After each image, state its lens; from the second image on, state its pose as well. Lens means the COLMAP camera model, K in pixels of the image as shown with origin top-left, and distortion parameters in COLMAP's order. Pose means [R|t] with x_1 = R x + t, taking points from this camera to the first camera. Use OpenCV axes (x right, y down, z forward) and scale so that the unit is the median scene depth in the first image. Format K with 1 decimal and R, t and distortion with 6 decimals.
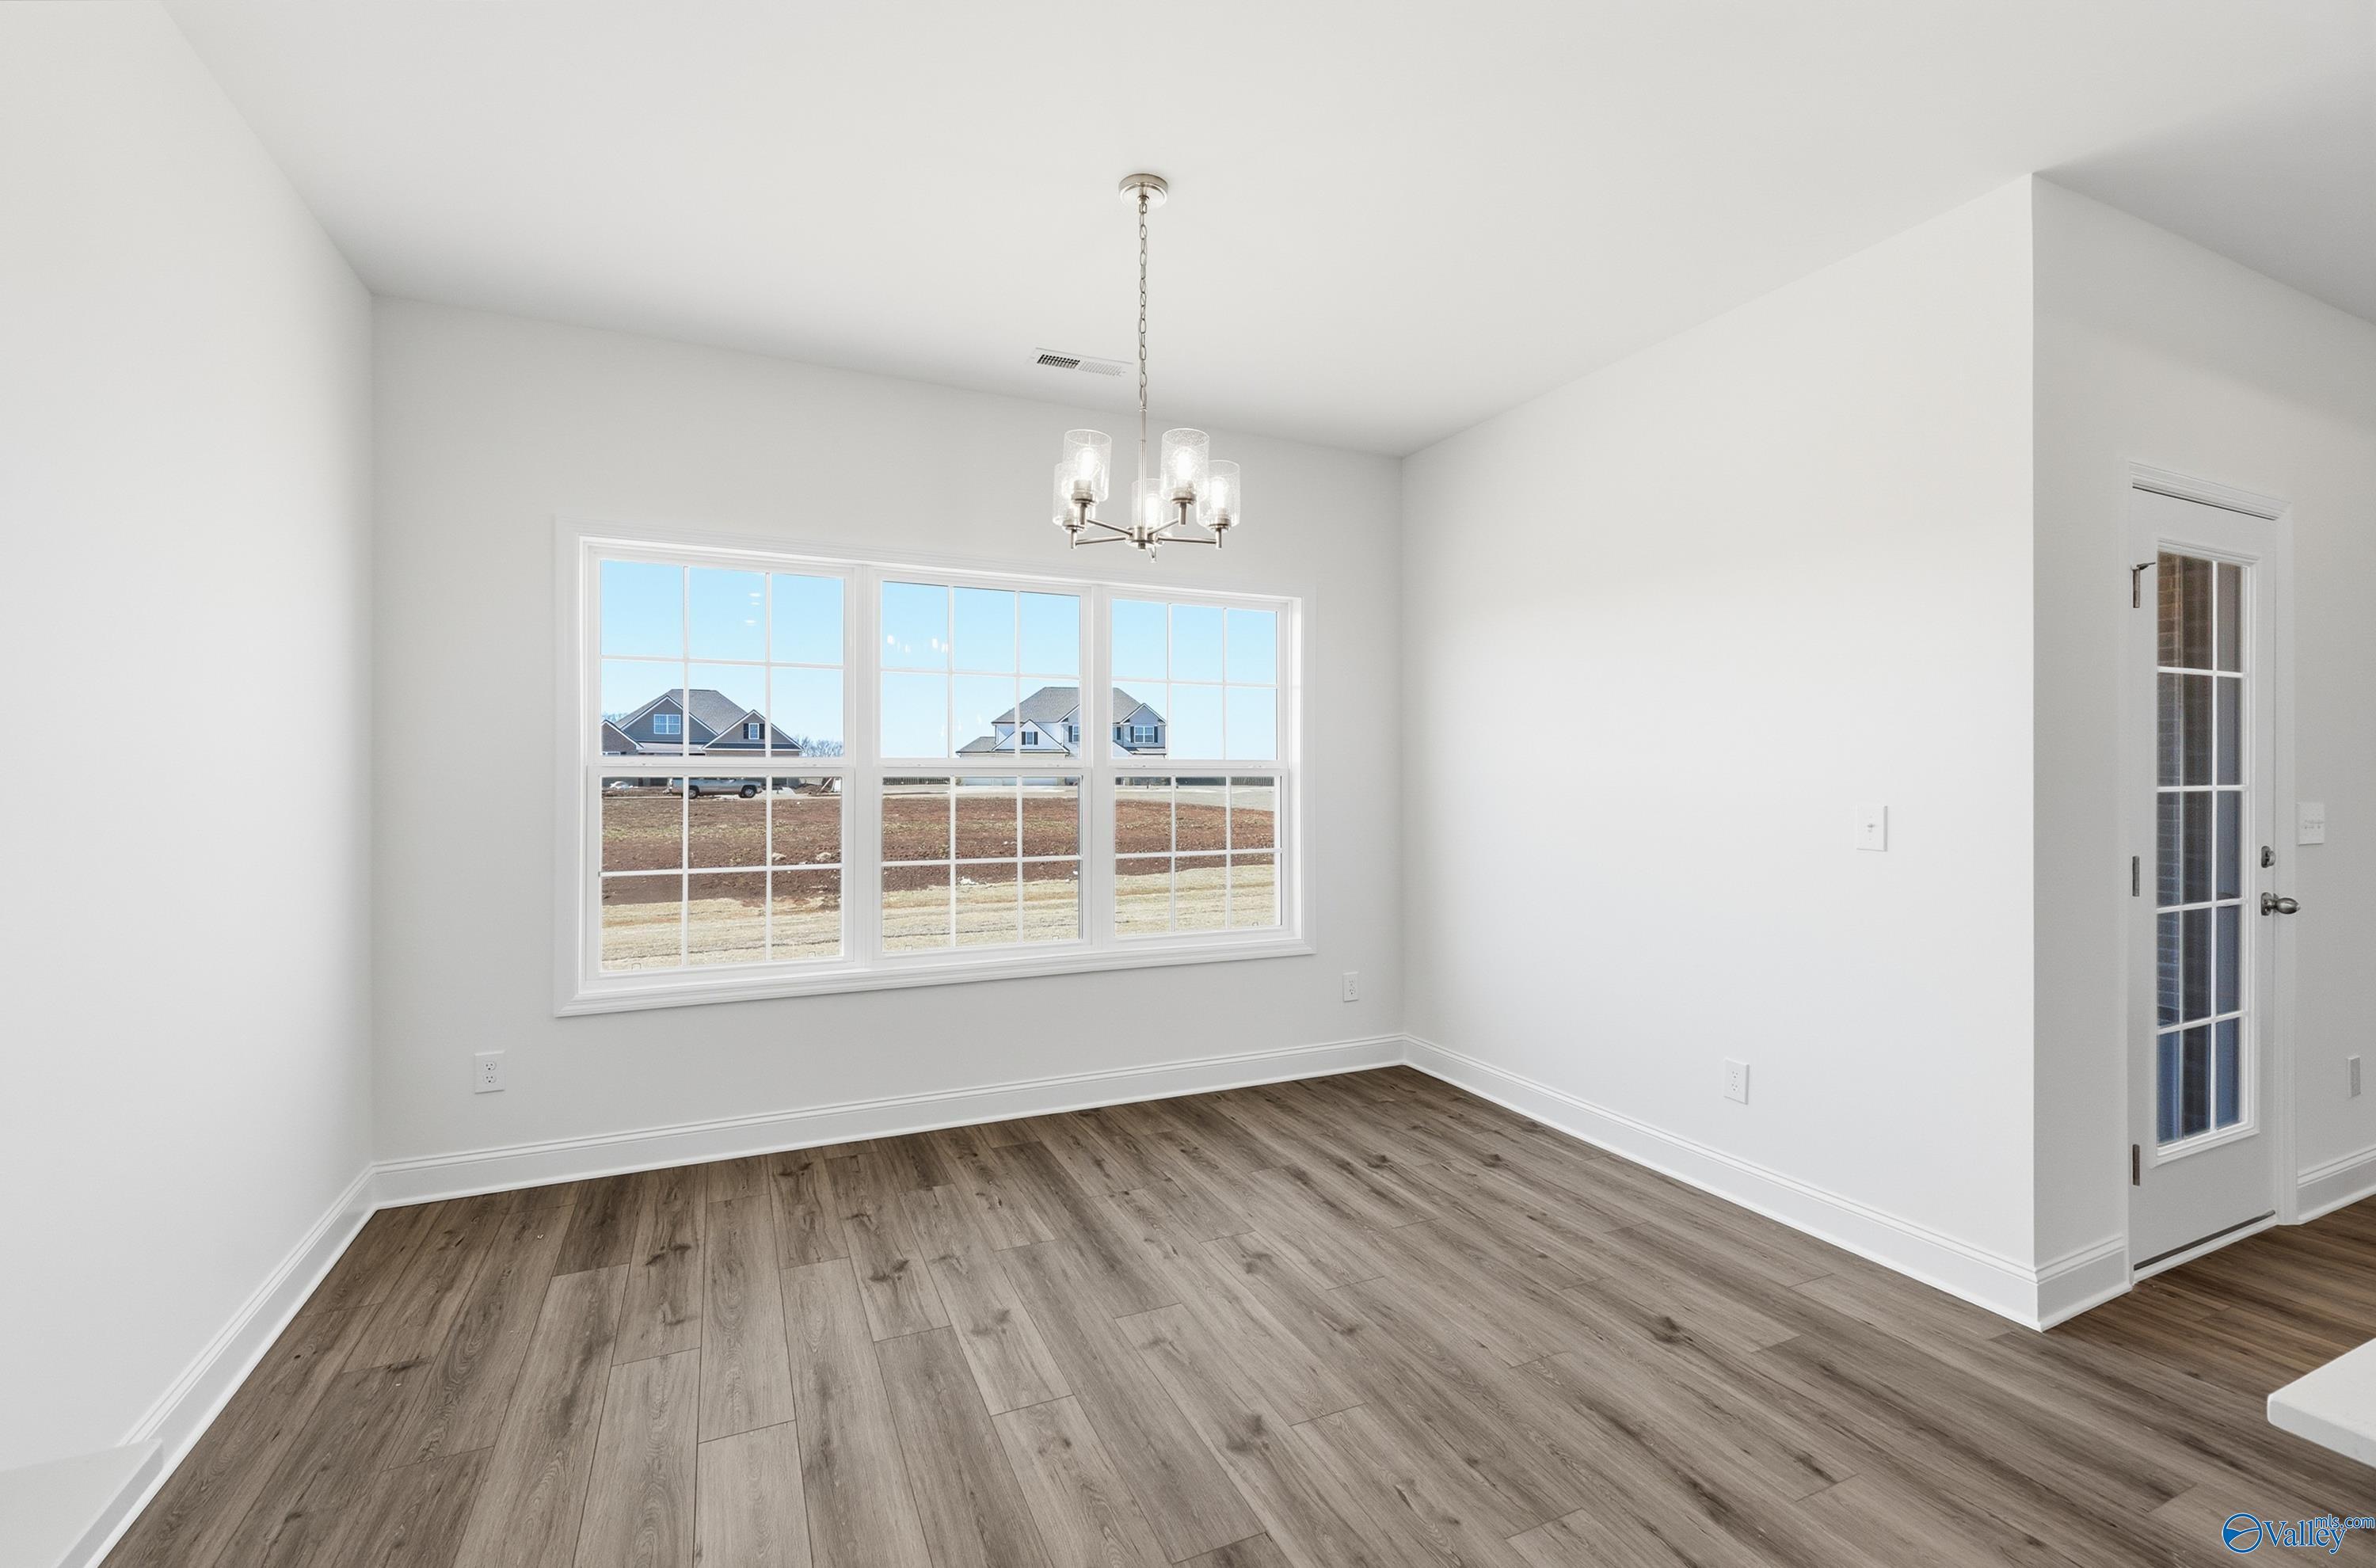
lens RADIAL K [[1006.2, 0, 1173.6], [0, 1006.2, 774.7], [0, 0, 1]] dist [-0.001589, -0.000075]
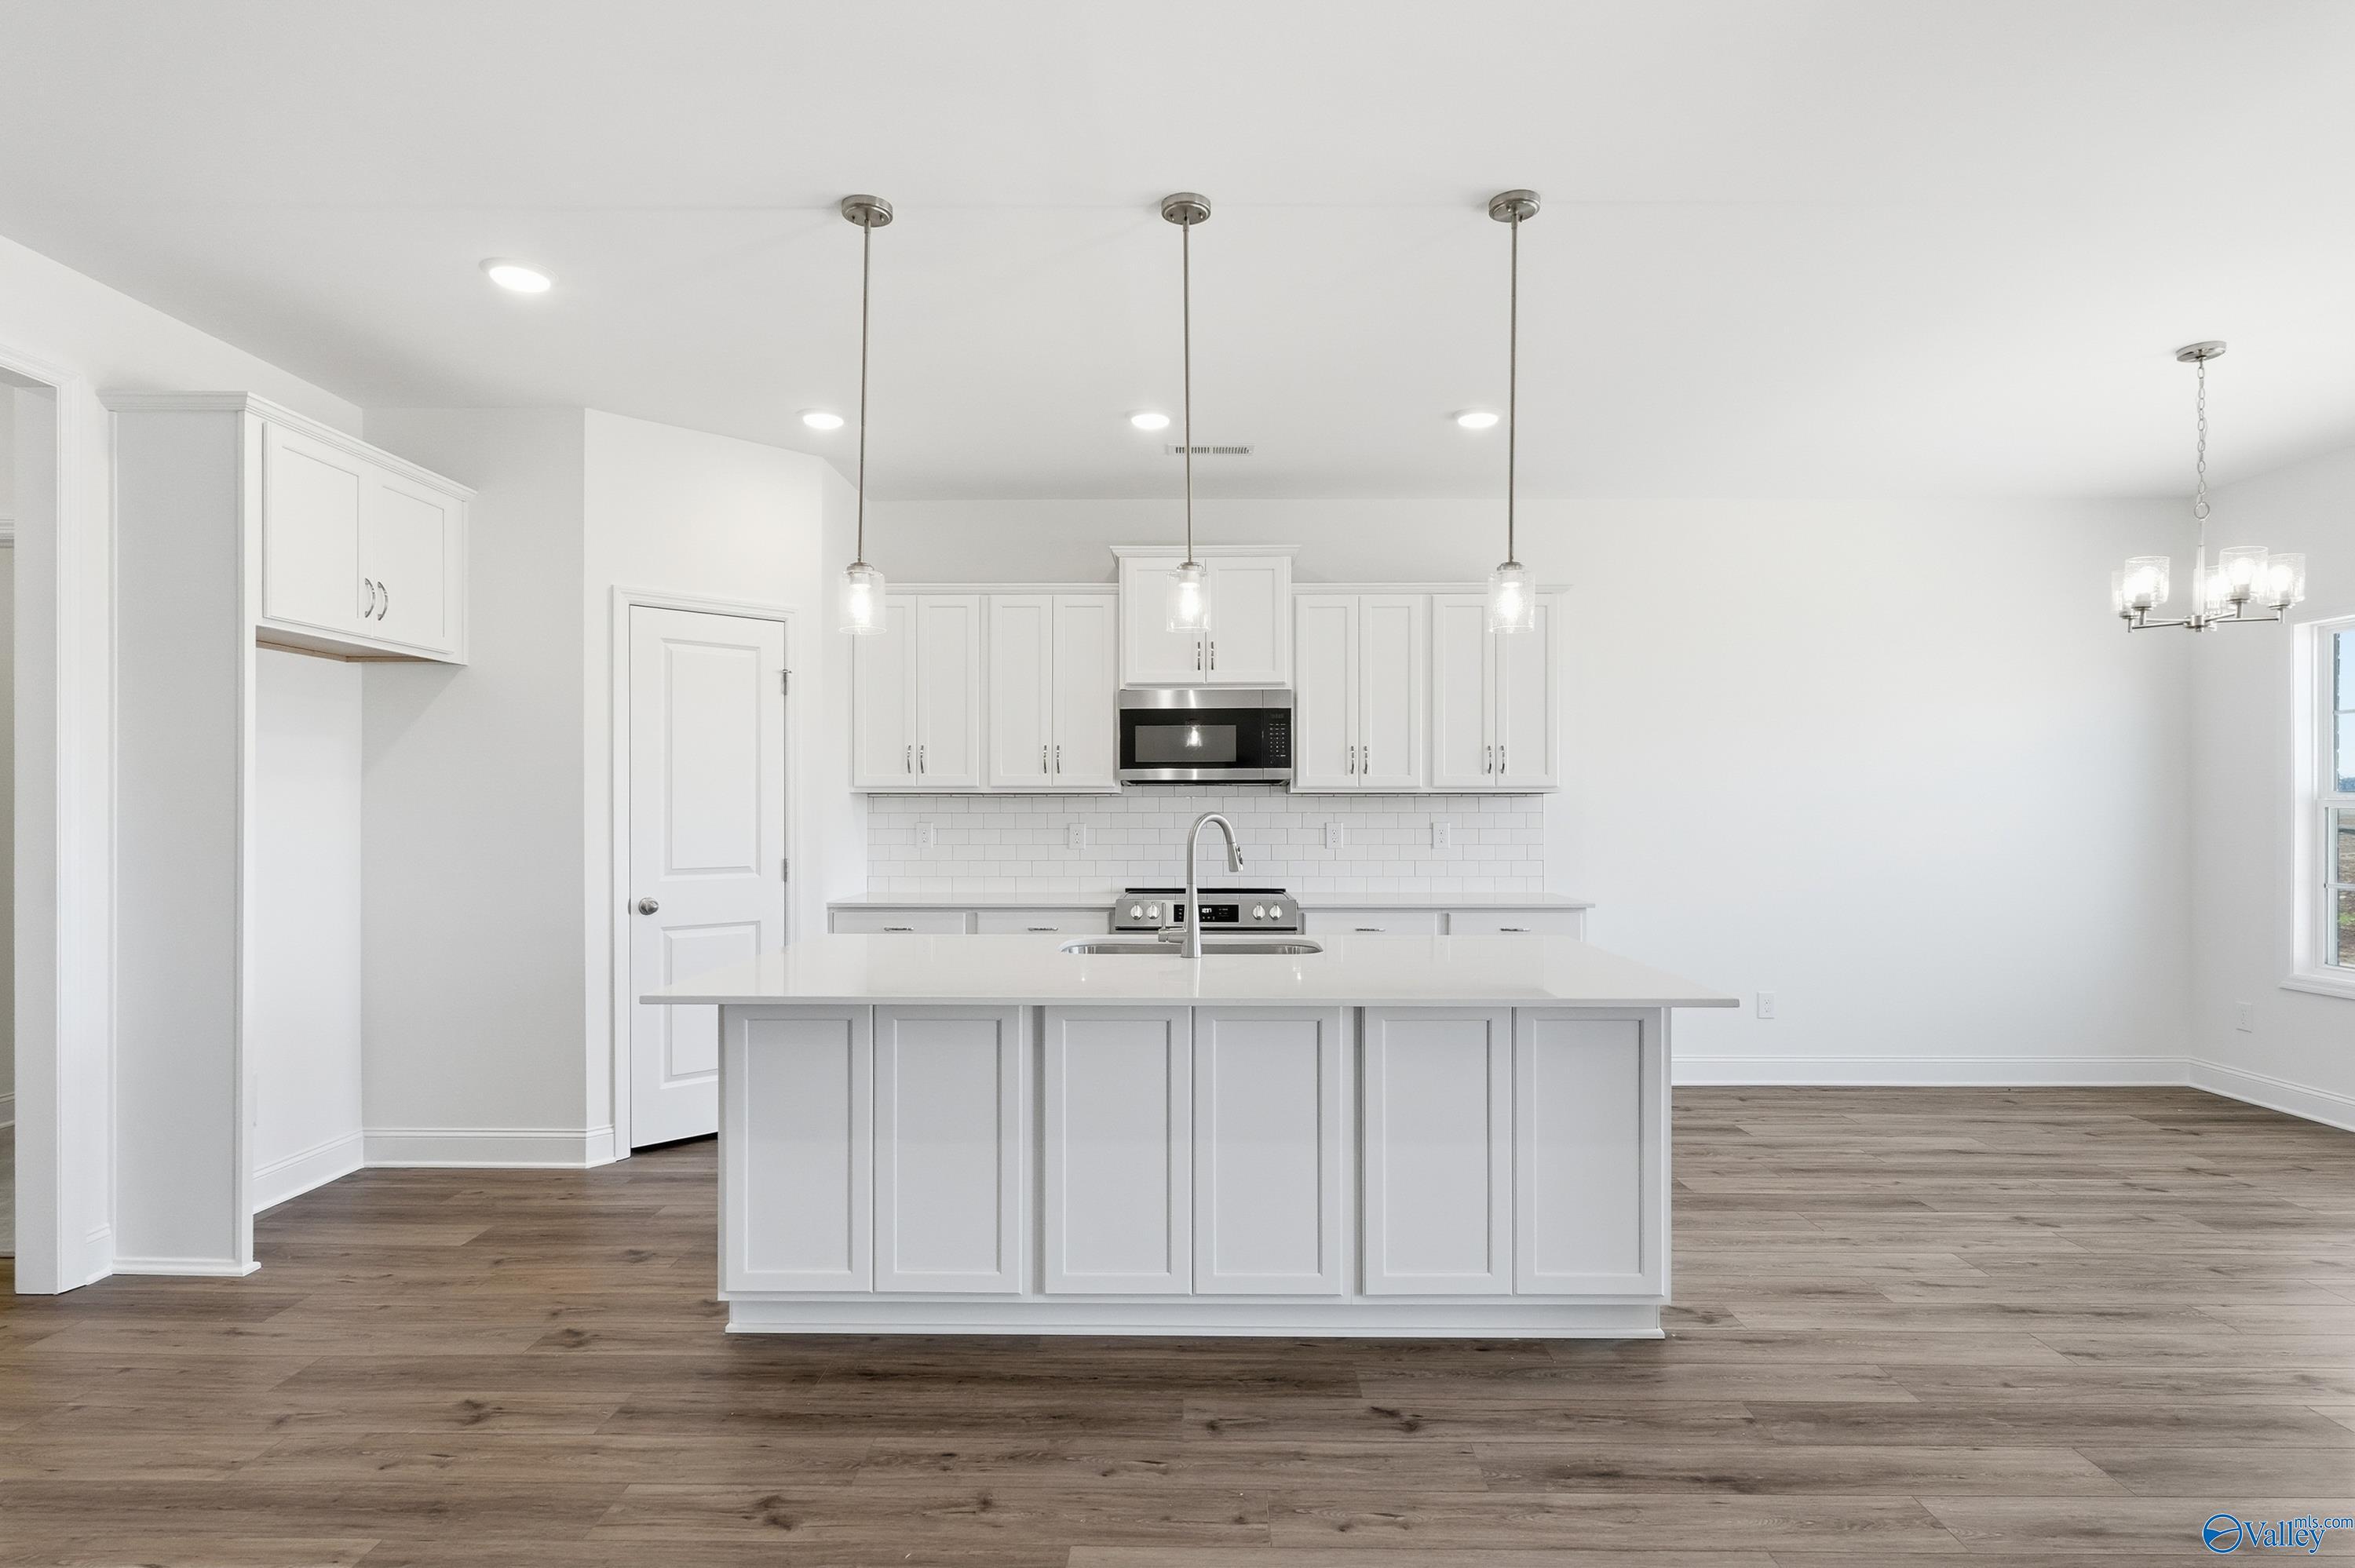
lens RADIAL K [[1193.7, 0, 1184.0], [0, 1193.7, 810.4], [0, 0, 1]] dist [-0.000964, 0.000220]
pose [[-0.422930, 0.003876, -0.906154, 2.216253], [0.002987, 0.999991, 0.002884, -0.001887], [0.906157, -0.001487, -0.422938, 0.548345]]
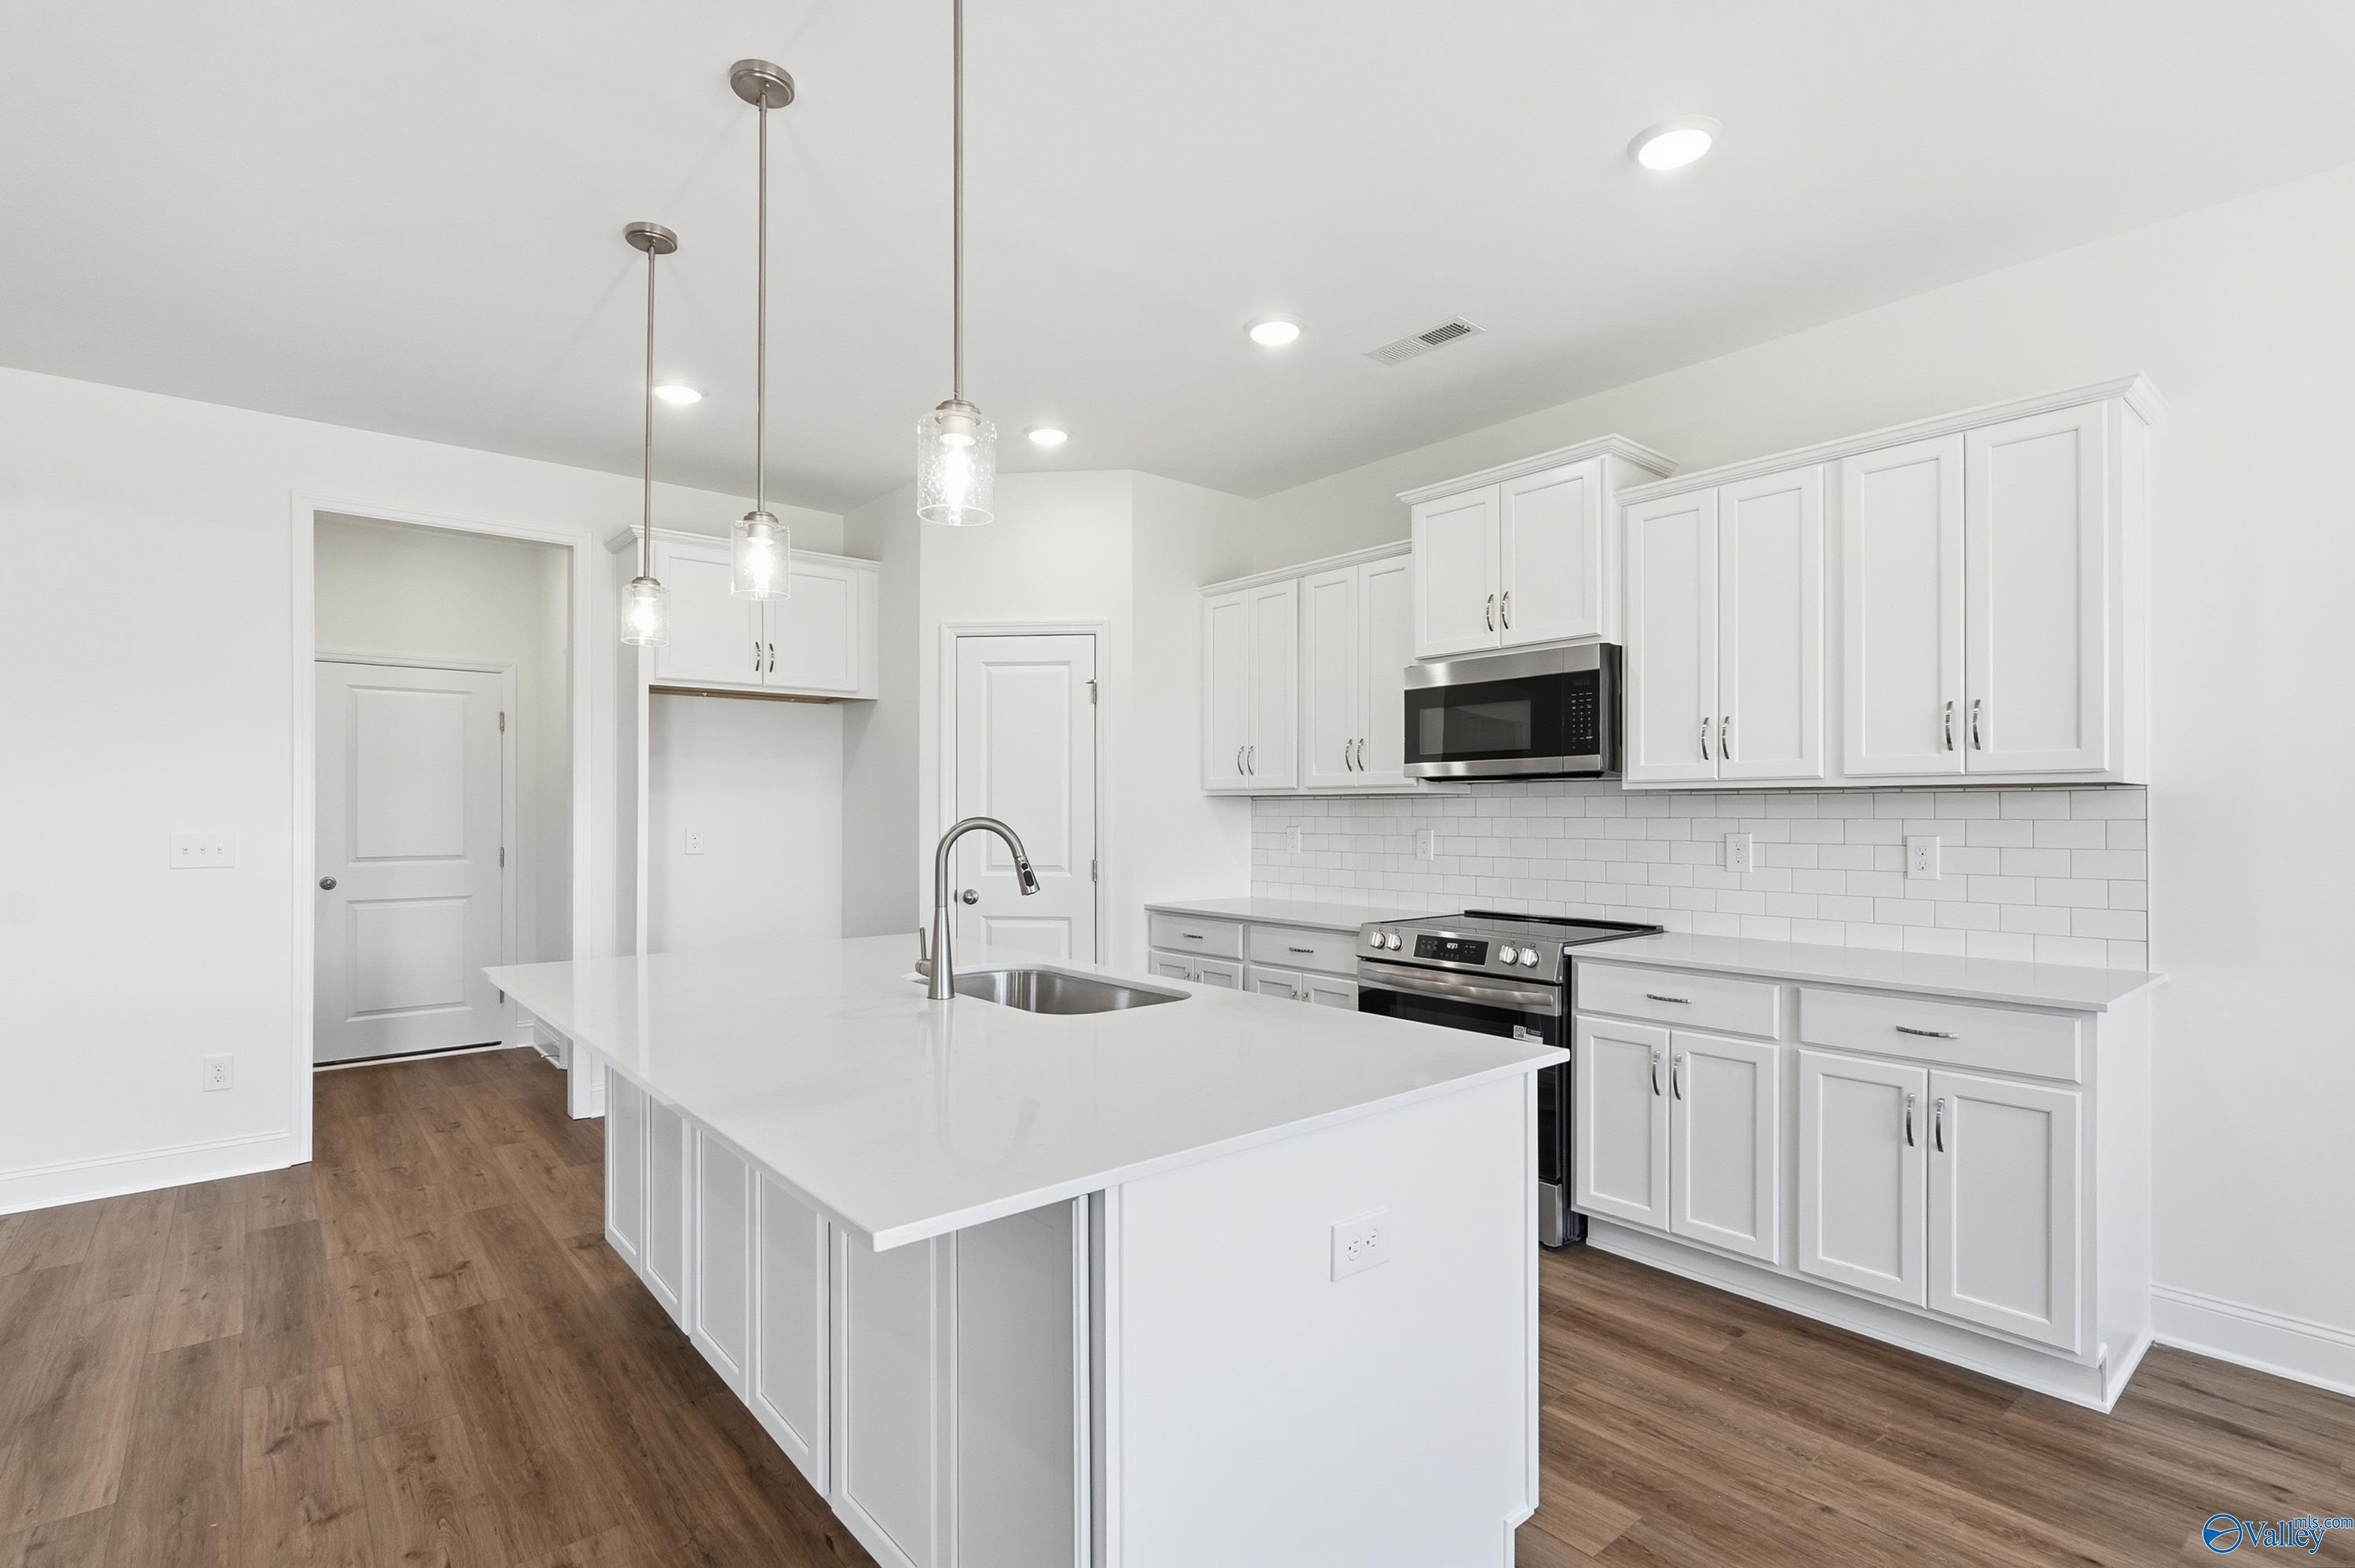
lens RADIAL K [[1101.9, 0, 1186.7], [0, 1101.9, 806.7], [0, 0, 1]] dist [0.001676, 0.000212]
pose [[-0.959273, 0.001193, -0.282477, 0.897763], [0.002840, 0.999981, -0.005419, 0.001250], [0.282466, -0.006001, -0.959259, 1.078198]]
